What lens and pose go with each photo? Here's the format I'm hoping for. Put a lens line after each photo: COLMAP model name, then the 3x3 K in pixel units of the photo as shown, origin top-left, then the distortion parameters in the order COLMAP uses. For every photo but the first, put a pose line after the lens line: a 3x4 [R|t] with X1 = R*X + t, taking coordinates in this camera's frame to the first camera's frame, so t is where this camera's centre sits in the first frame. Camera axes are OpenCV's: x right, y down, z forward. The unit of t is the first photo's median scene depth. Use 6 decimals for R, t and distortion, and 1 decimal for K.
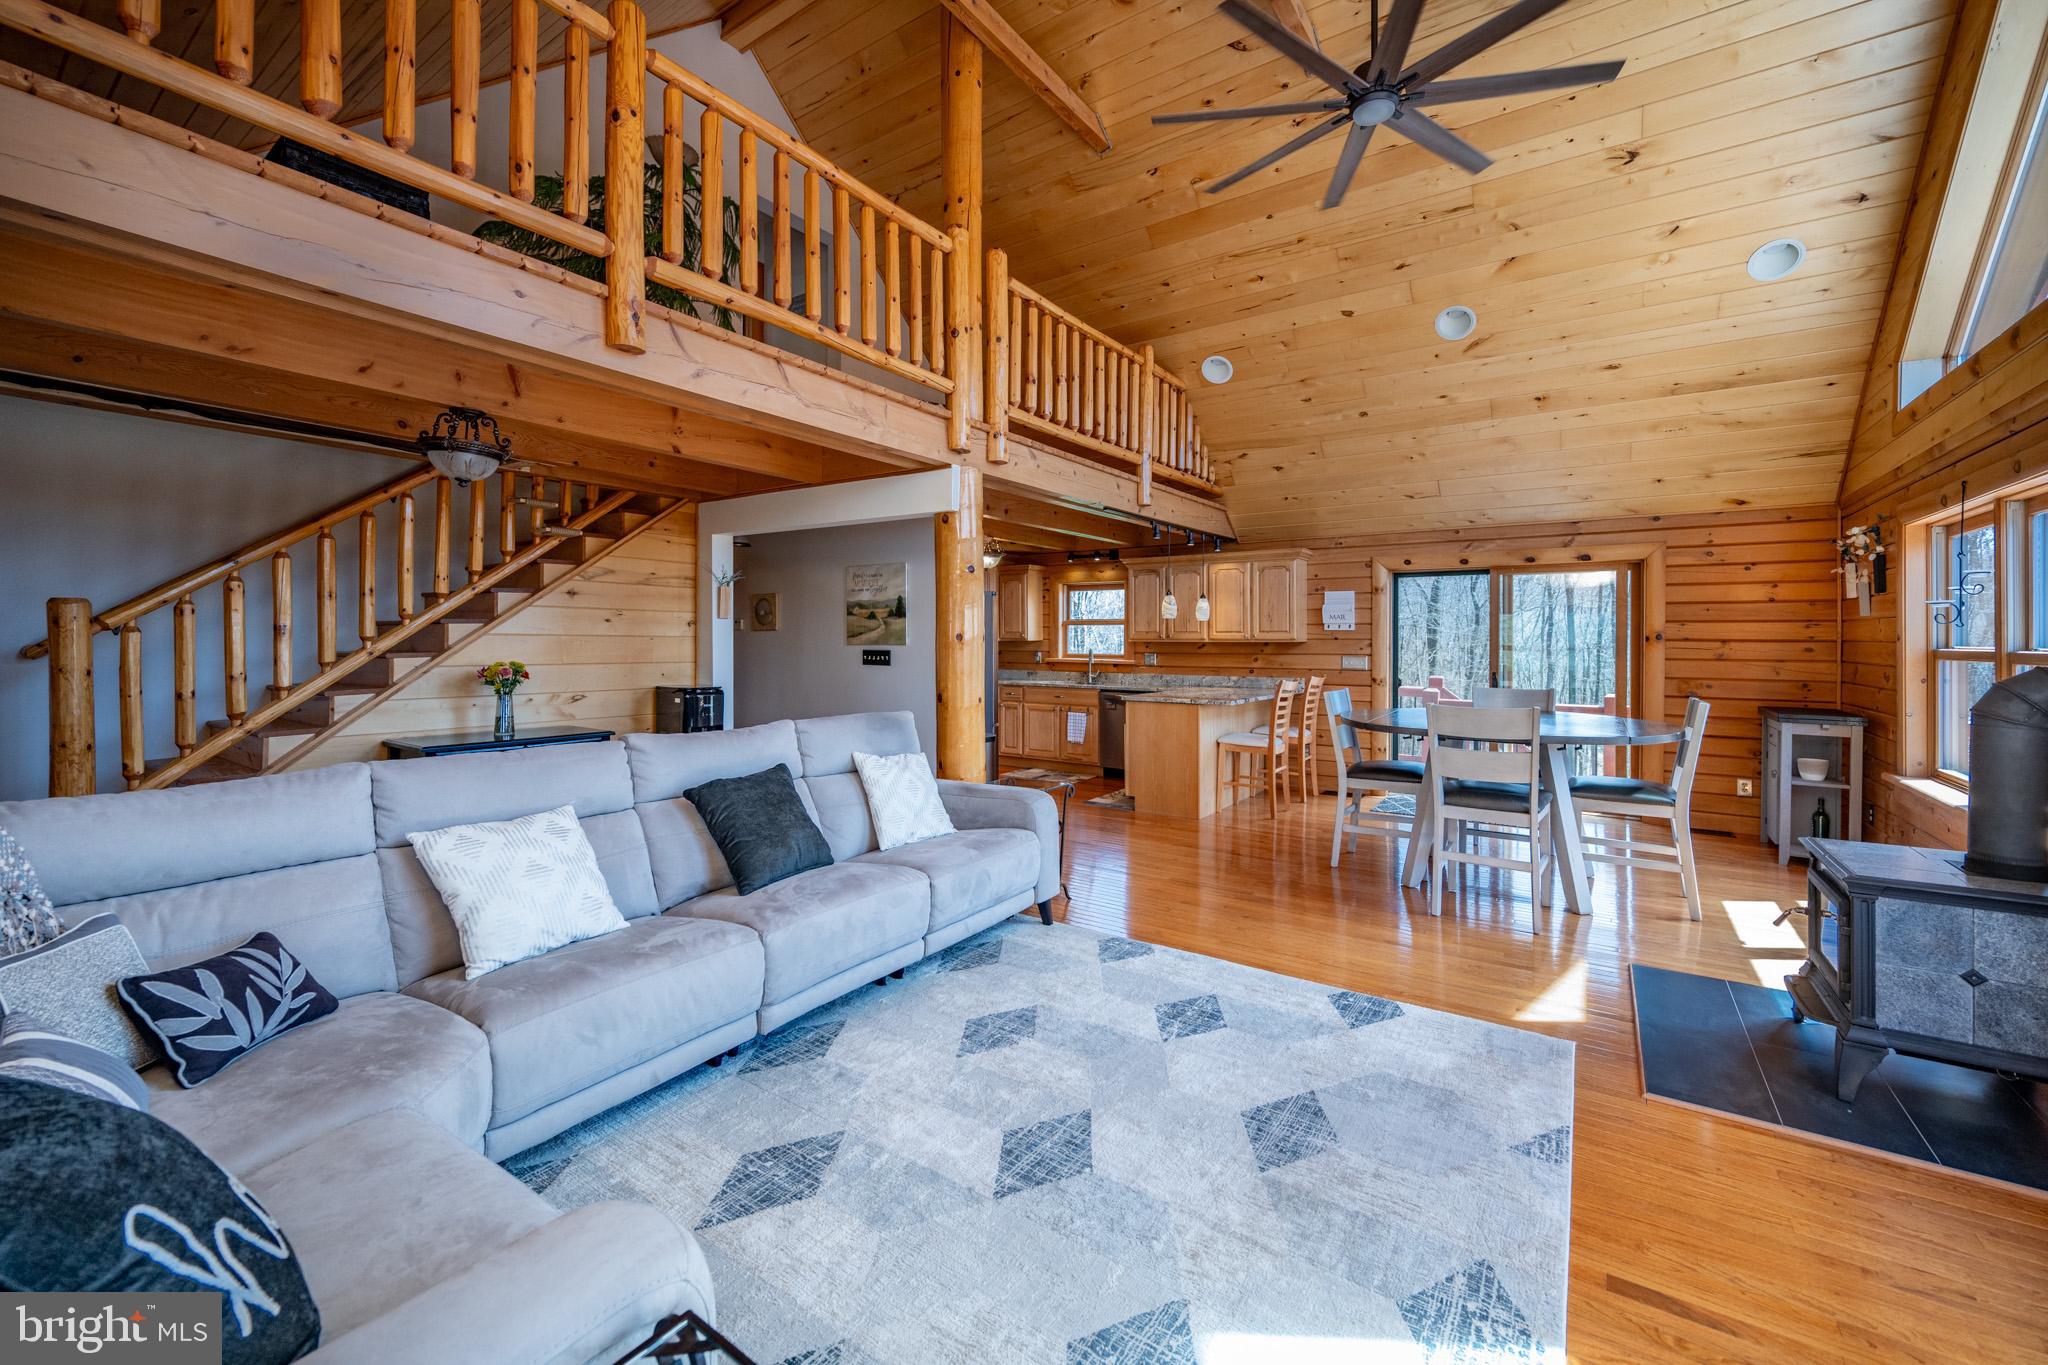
lens RADIAL K [[834.9, 0, 957.4], [0, 834.9, 639.3], [0, 0, 1]] dist [-0.002541, 0.000263]
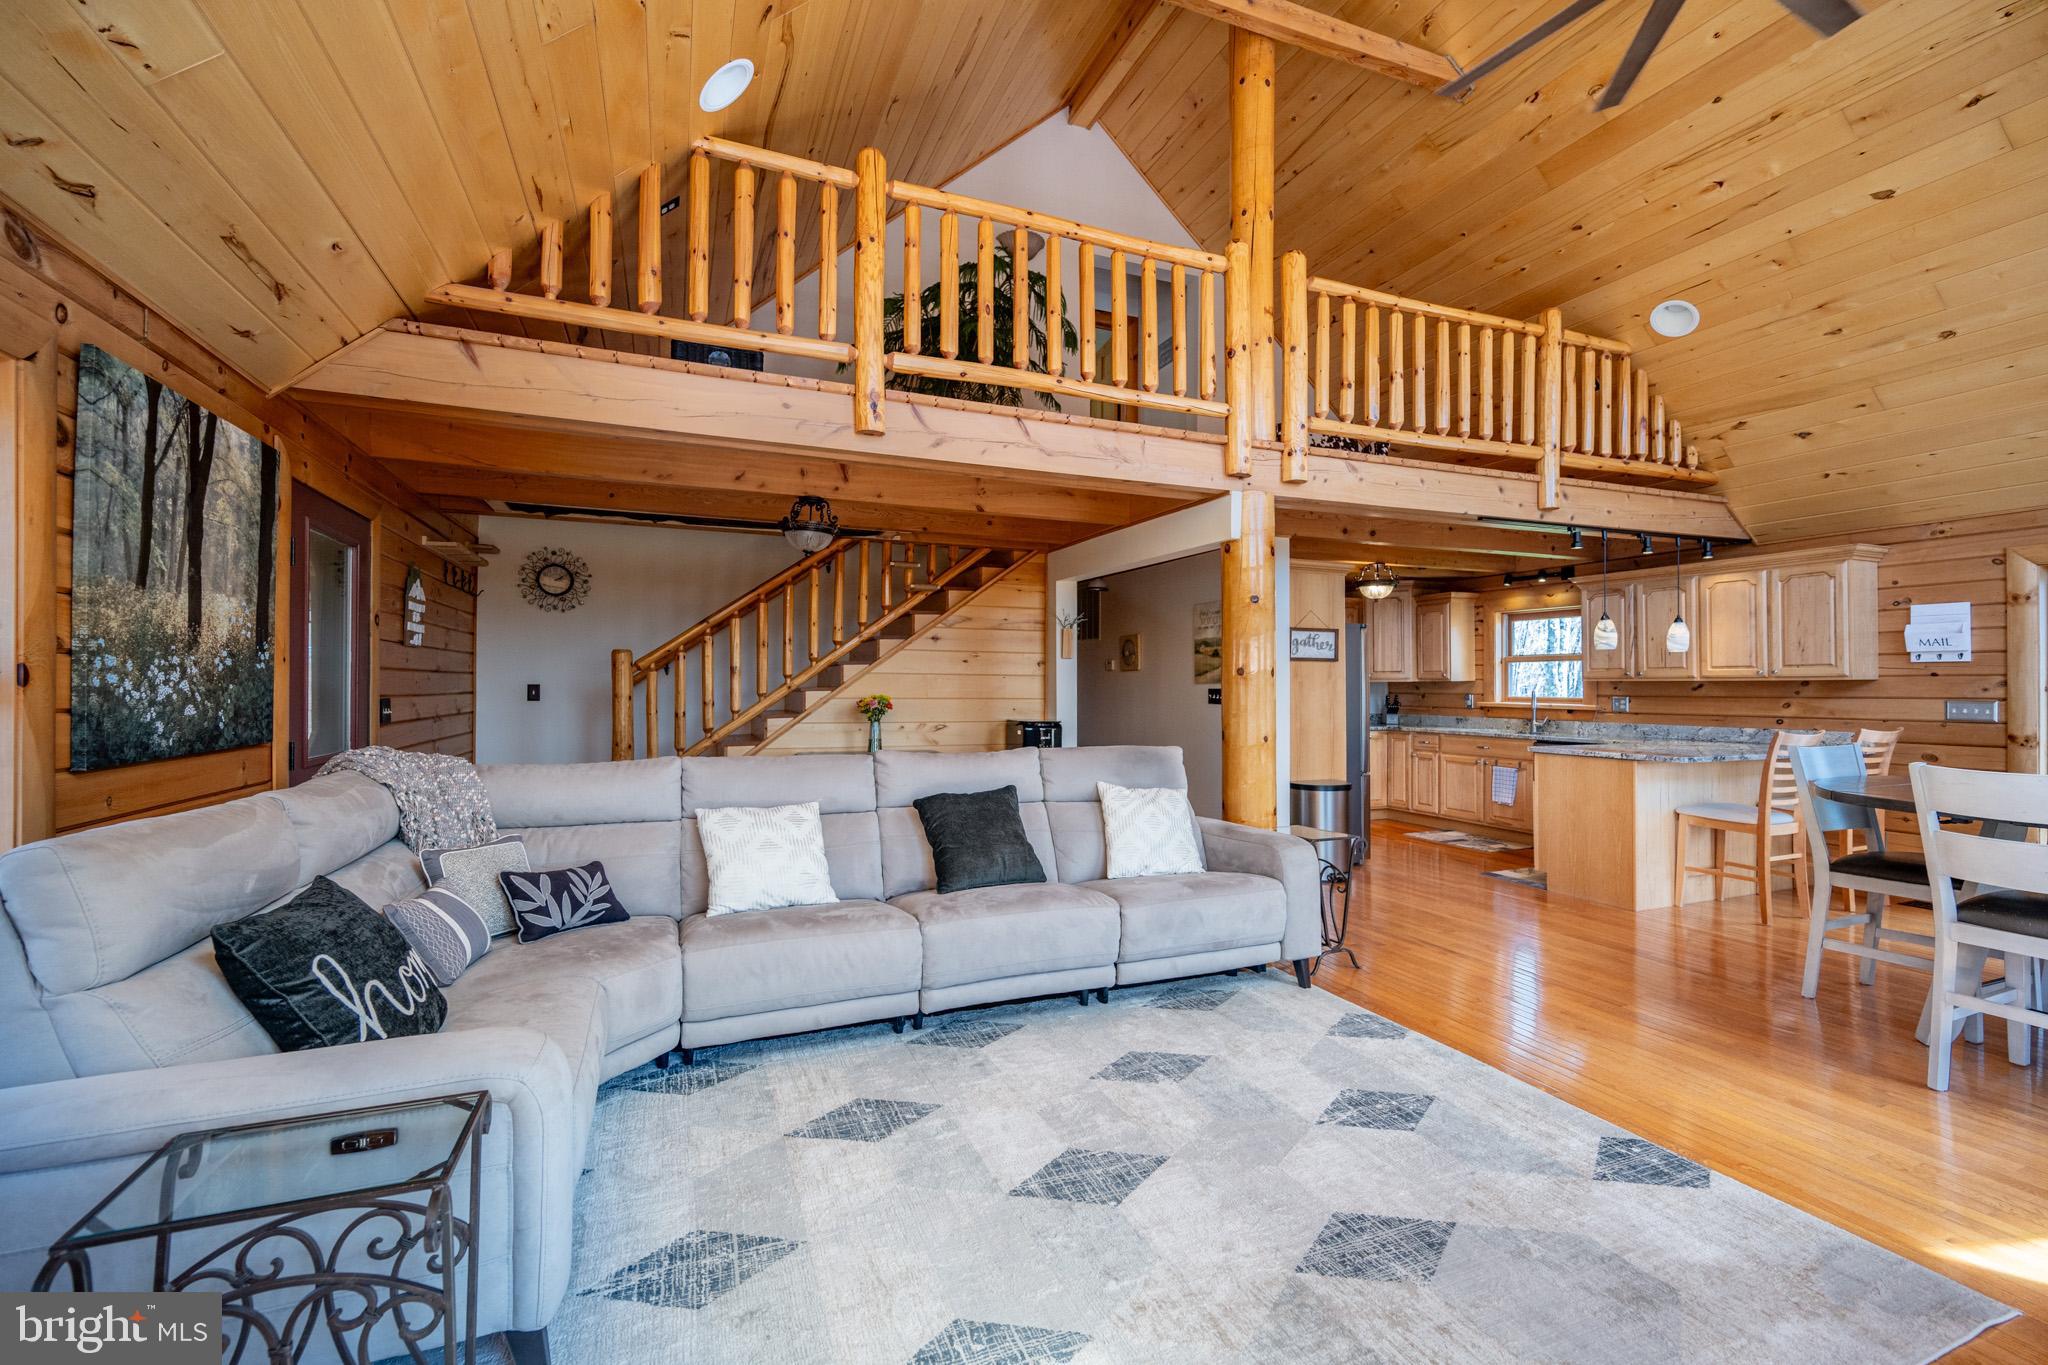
lens RADIAL K [[834.9, 0, 979.6], [0, 834.9, 678.1], [0, 0, 1]] dist [-0.002541, 0.000263]
pose [[0.842872, -0.004572, -0.538095, 0.262618], [-0.000999, 0.999949, -0.010062, 0.014755], [0.538114, 0.009019, 0.842824, 0.041534]]
